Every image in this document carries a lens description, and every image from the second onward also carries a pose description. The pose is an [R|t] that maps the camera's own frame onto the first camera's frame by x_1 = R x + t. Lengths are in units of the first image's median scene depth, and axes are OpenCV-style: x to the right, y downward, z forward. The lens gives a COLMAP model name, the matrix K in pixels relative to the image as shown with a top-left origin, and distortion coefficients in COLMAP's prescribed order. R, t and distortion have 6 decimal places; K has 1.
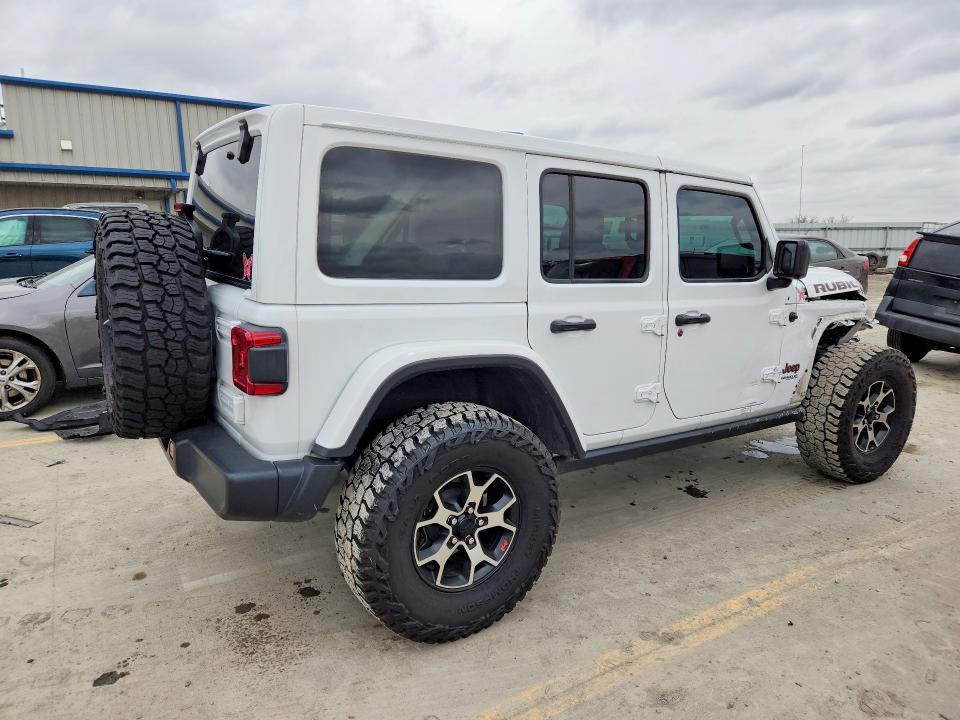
lens RADIAL K [[805.7, 0, 484.2], [0, 805.7, 336.6], [0, 0, 1]] dist [0.038895, -0.009538]
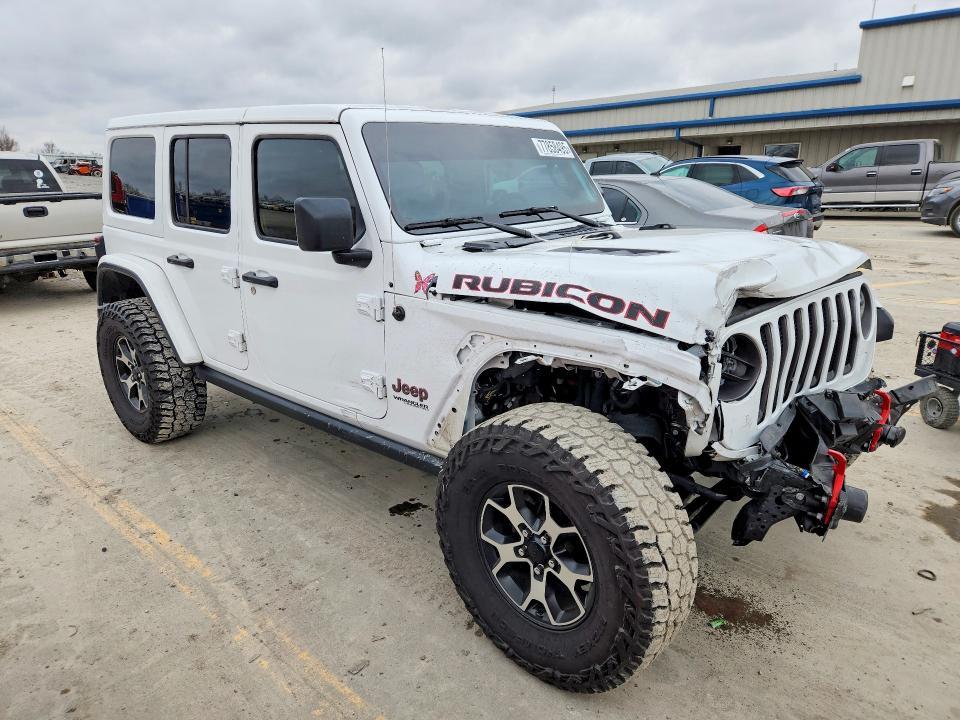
lens RADIAL K [[805.7, 0, 484.2], [0, 805.7, 336.6], [0, 0, 1]] dist [0.038895, -0.009538]
pose [[0.071298, 0.193588, -0.978489, 1.047227], [-0.114830, 0.976056, 0.184740, -0.137367], [0.990823, 0.099188, 0.091821, 1.010515]]
